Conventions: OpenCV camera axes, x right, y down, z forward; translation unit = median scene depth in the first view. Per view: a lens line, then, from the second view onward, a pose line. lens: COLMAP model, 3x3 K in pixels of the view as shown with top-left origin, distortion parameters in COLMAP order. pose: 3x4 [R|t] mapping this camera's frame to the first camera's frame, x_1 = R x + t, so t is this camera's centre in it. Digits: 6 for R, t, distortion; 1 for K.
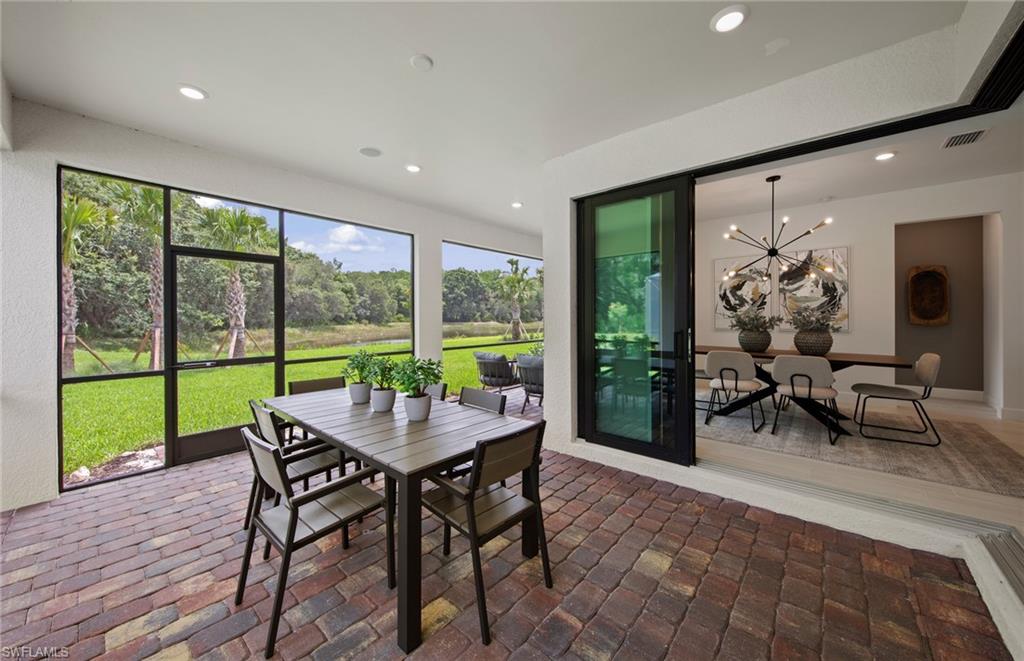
lens RADIAL K [[373.4, 0, 512.0], [0, 373.4, 330.5], [0, 0, 1]] dist [0.000577, 0.000094]
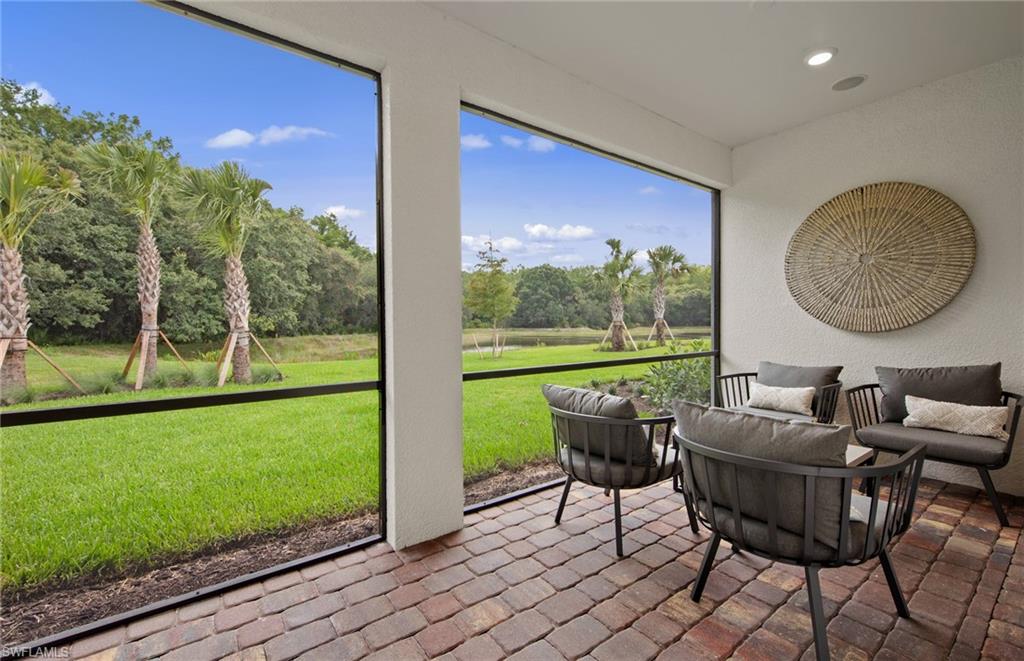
lens RADIAL K [[422.5, 0, 507.1], [0, 422.5, 326.5], [0, 0, 1]] dist [0.001716, -0.000121]
pose [[0.973576, -0.001939, -0.228355, -0.010775], [-0.004537, 0.999602, -0.027828, 0.002347], [0.228318, 0.028128, 0.973180, 0.156560]]
